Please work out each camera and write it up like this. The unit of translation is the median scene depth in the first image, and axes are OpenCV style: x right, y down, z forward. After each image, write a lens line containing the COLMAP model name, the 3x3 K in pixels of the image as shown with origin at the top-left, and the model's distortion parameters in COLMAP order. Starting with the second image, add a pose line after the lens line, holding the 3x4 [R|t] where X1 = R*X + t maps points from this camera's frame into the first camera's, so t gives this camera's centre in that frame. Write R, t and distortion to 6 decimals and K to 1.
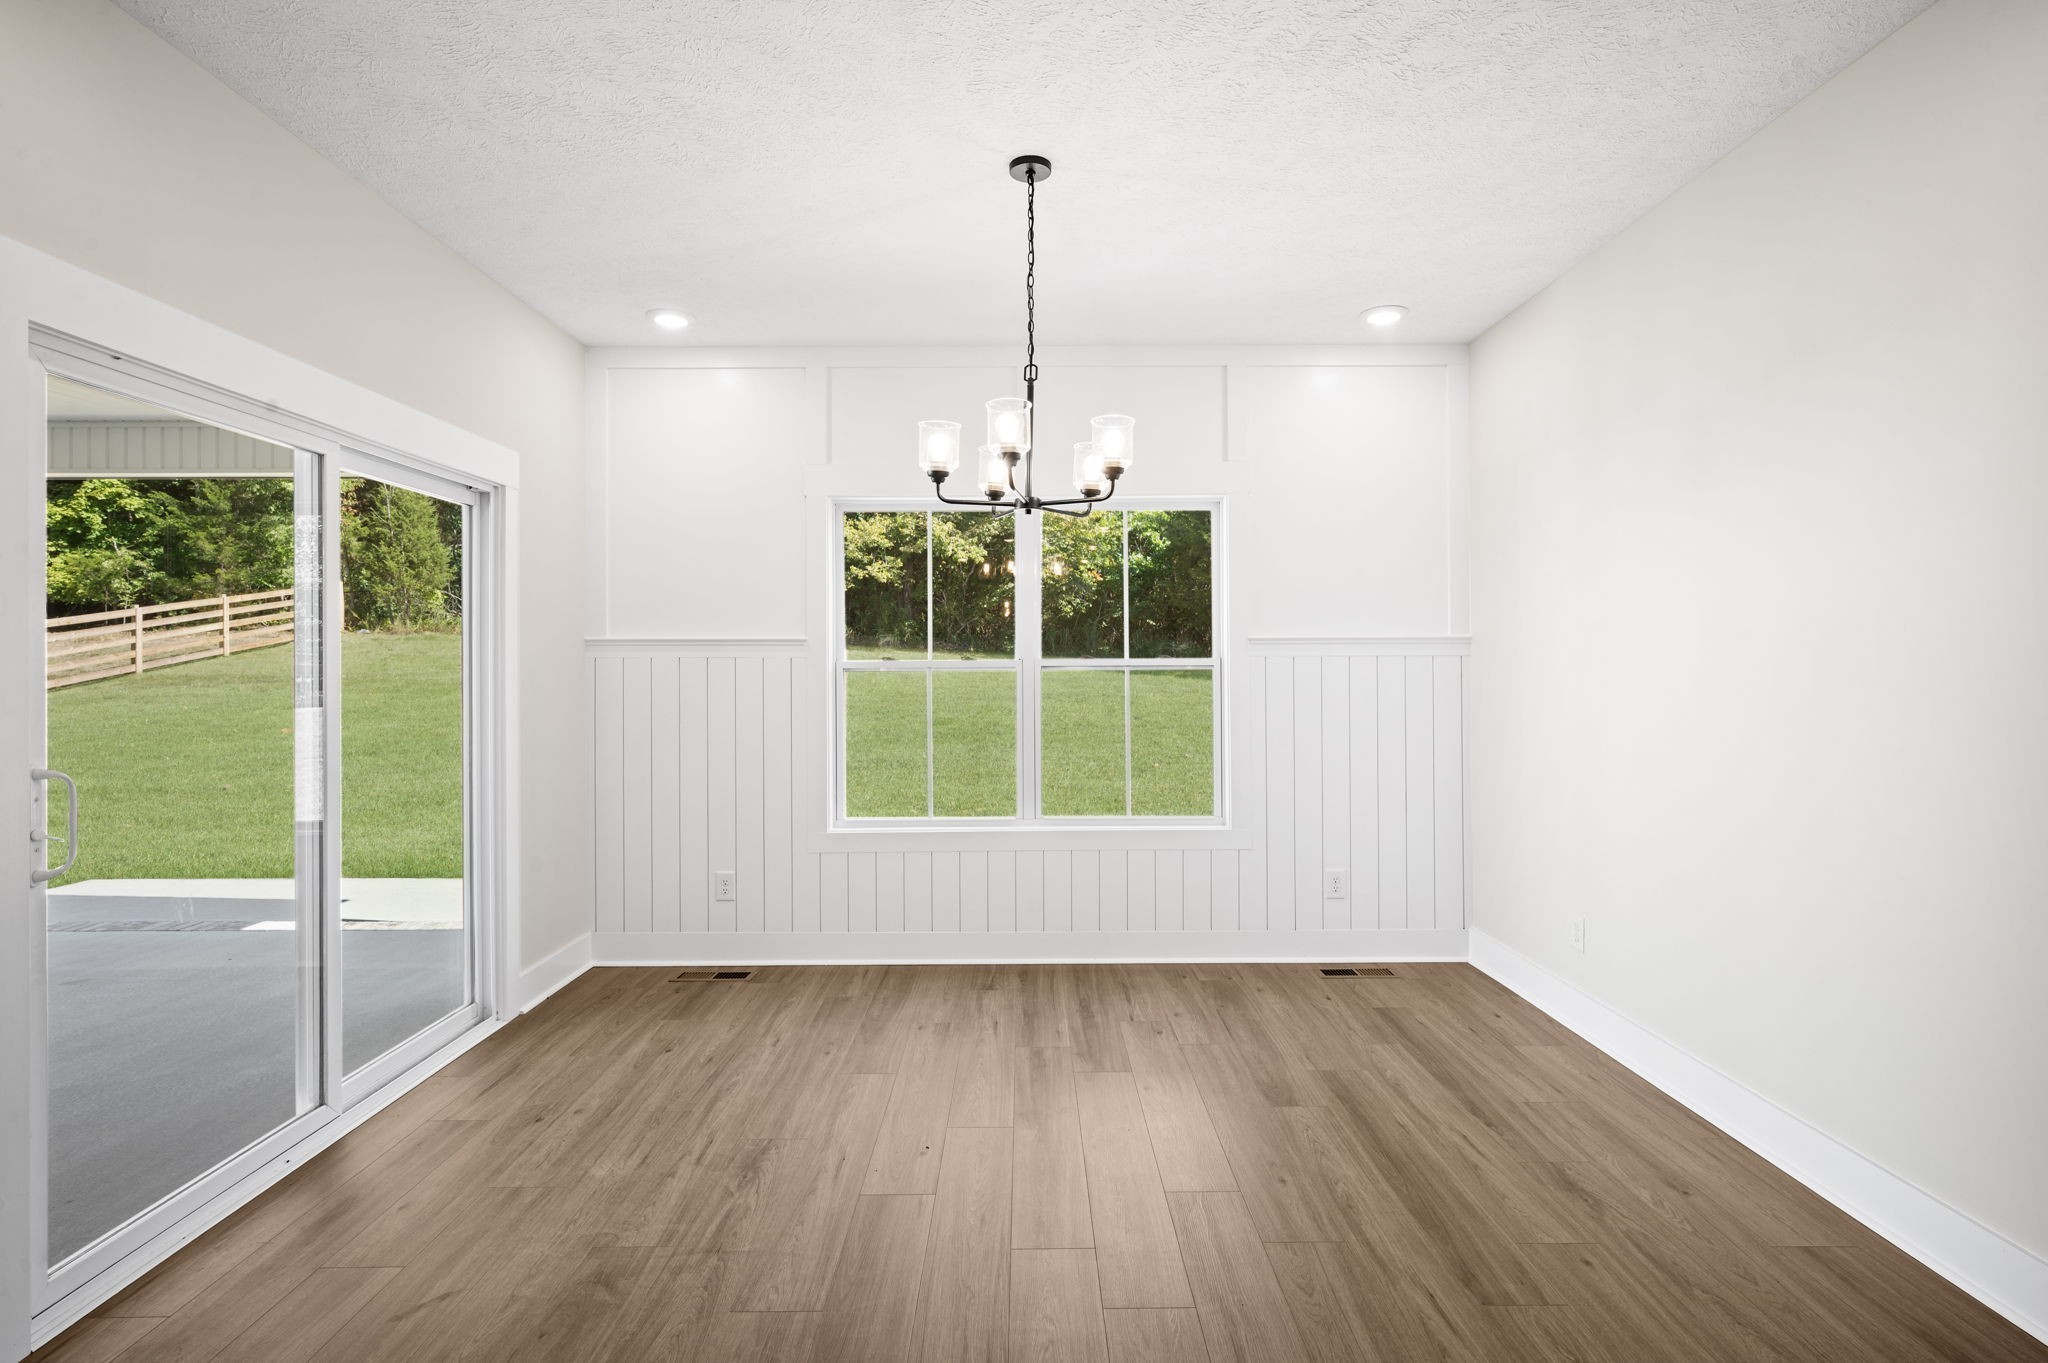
lens RADIAL K [[1004.5, 0, 1026.8], [0, 1004.5, 663.5], [0, 0, 1]] dist [0.000456, 0.000085]
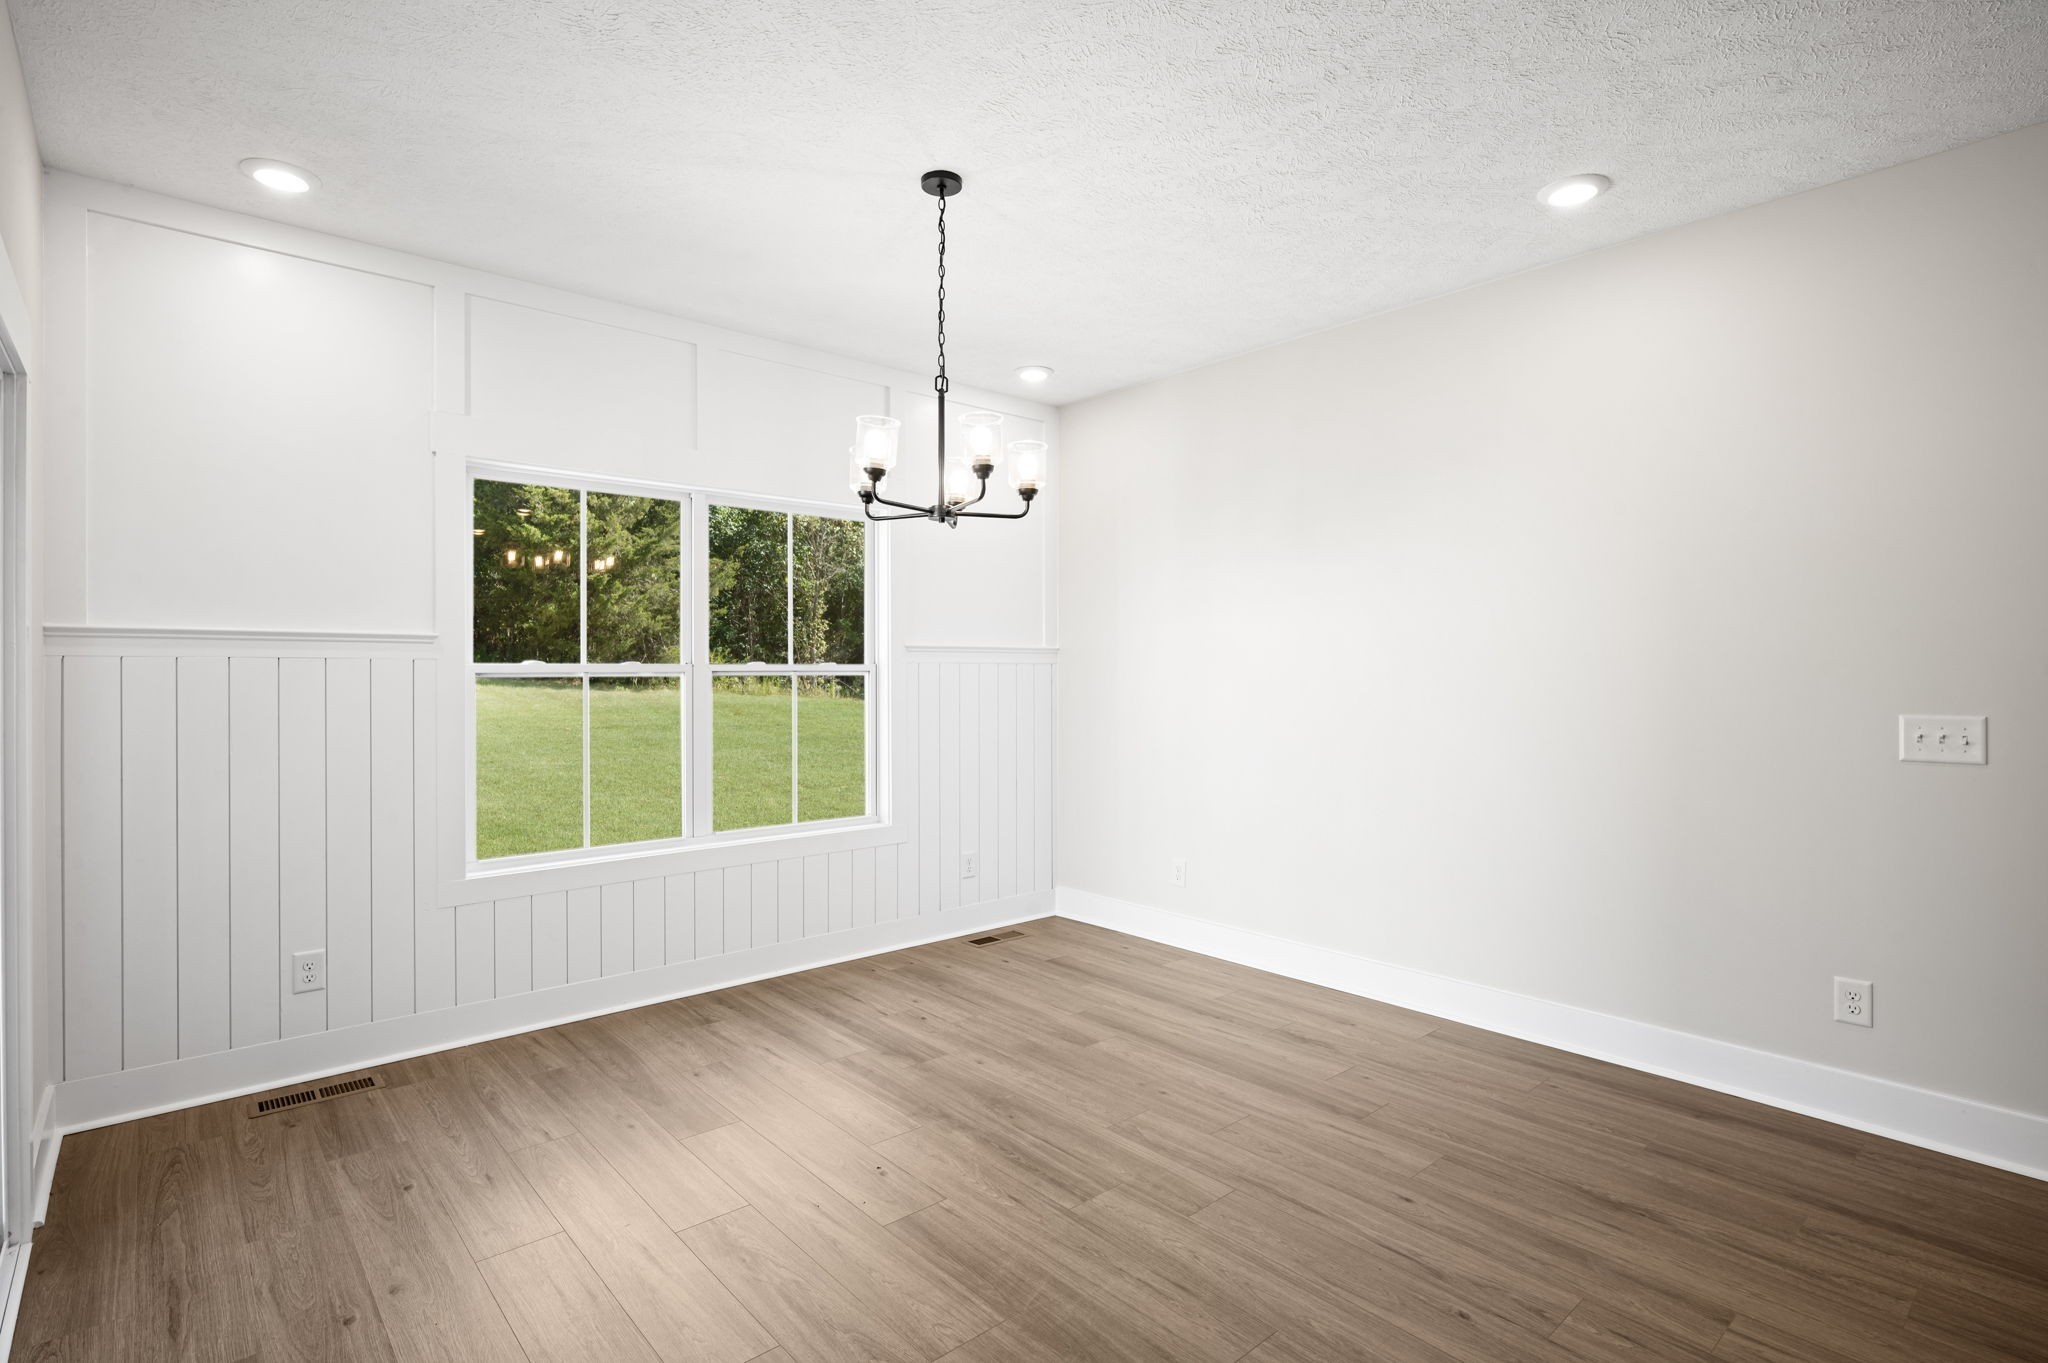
lens RADIAL K [[999.6, 0, 1025.2], [0, 999.6, 675.2], [0, 0, 1]] dist [-0.001542, -0.000348]
pose [[0.752263, 0.000477, 0.658863, -0.425873], [-0.004746, 0.999978, 0.004696, 0.000971], [-0.658846, -0.006660, 0.752248, 0.125801]]
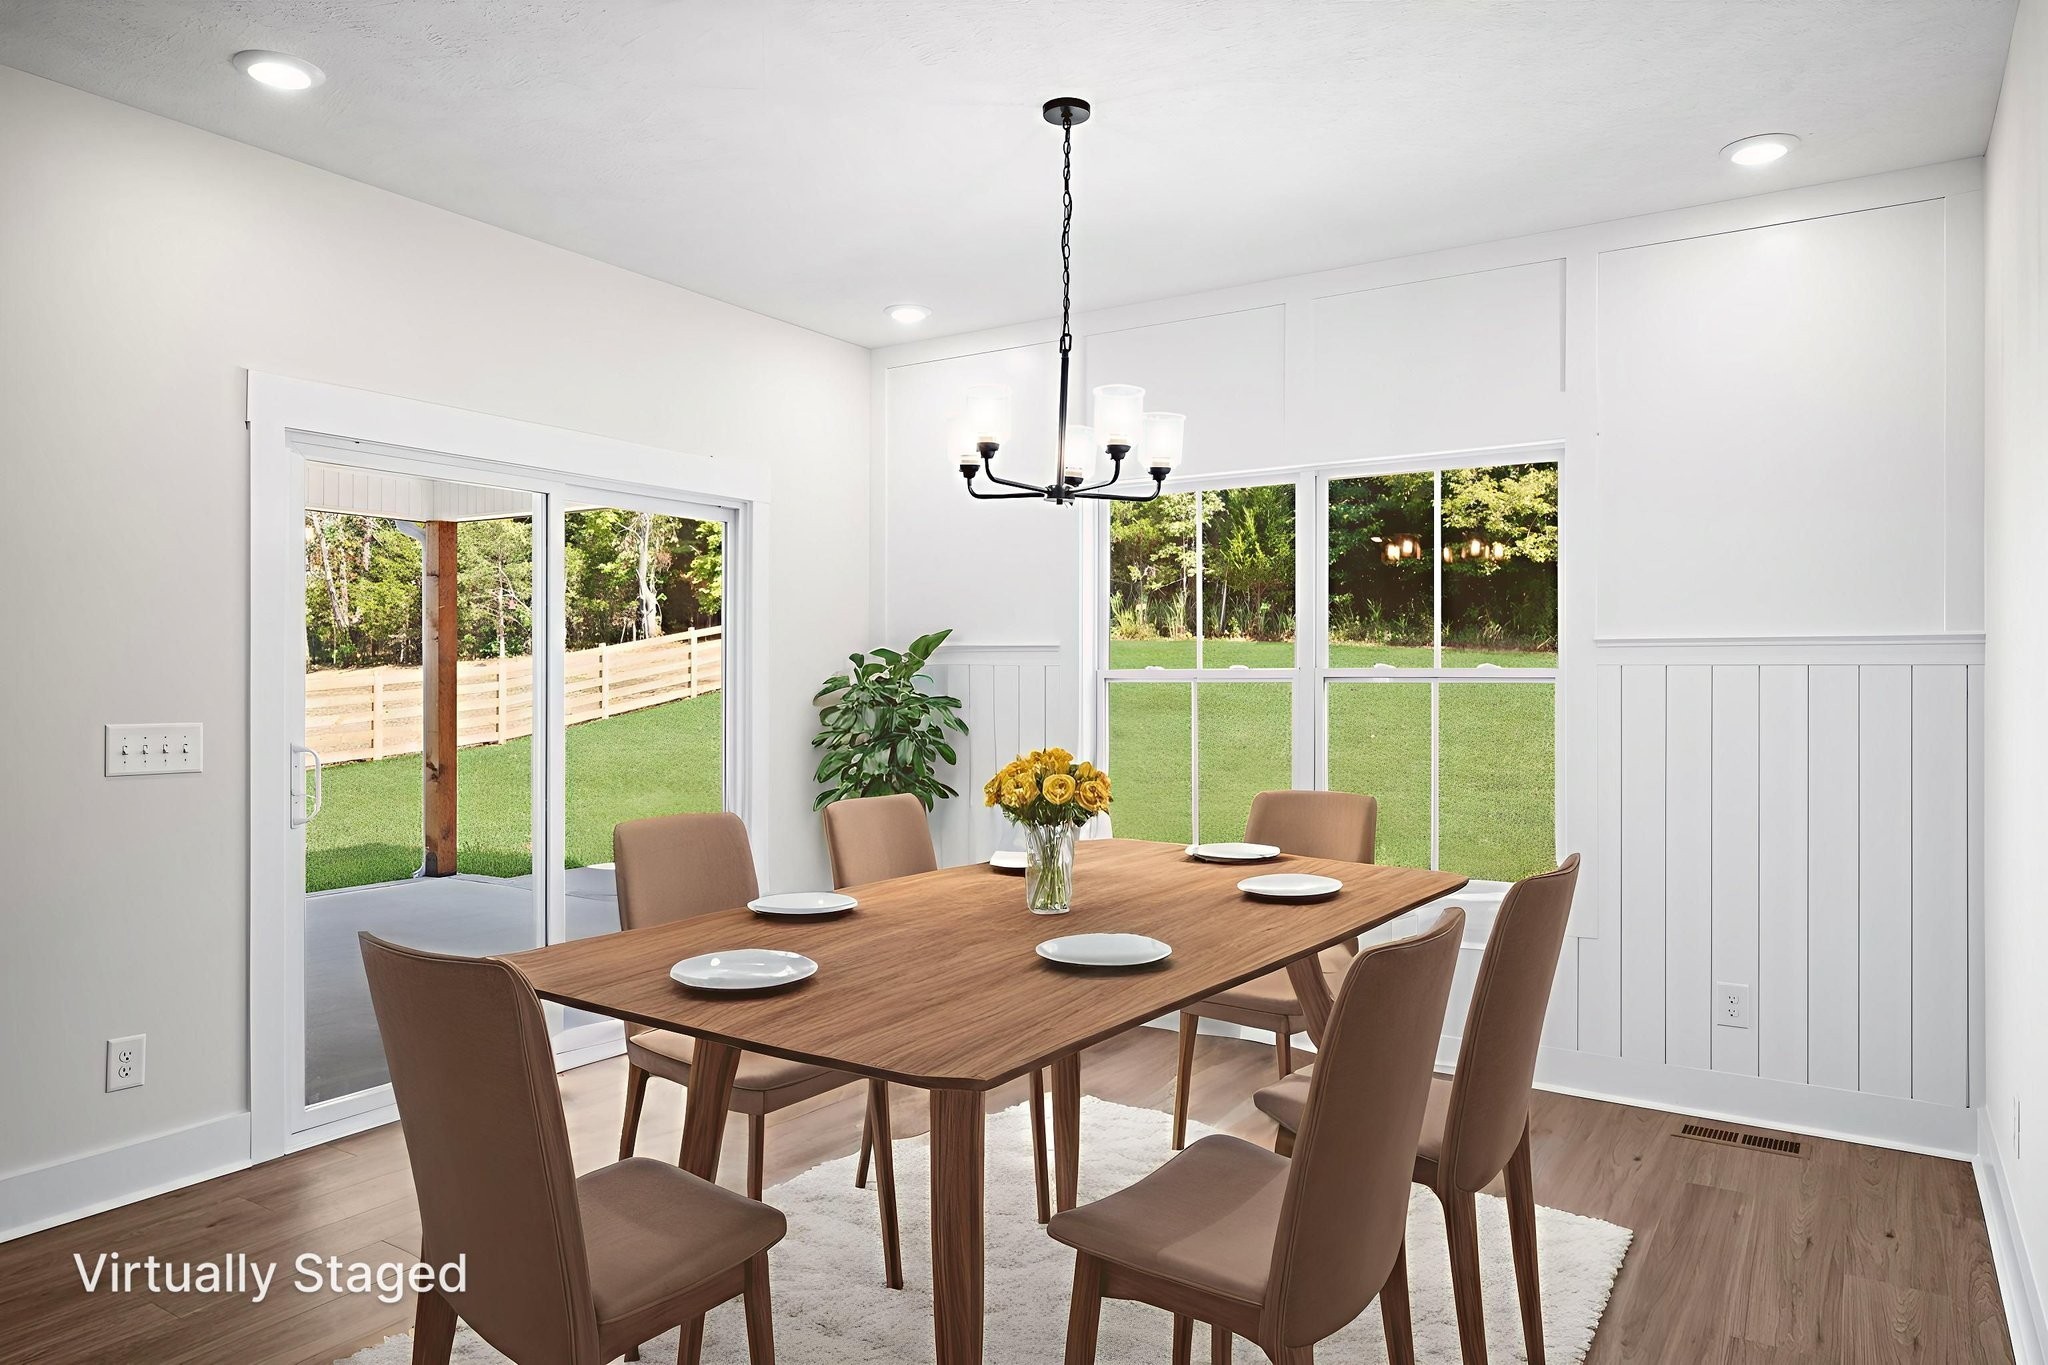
lens RADIAL K [[1291.9, 0, 1024.0], [0, 1291.9, 682.5], [0, 0, 1]] dist [-0.001434, -0.000486]
pose [[0.837800, 0.009249, -0.545899, 0.420193], [-0.004673, 0.999941, 0.009771, -0.002427], [0.545958, -0.005635, 0.837794, 0.022444]]
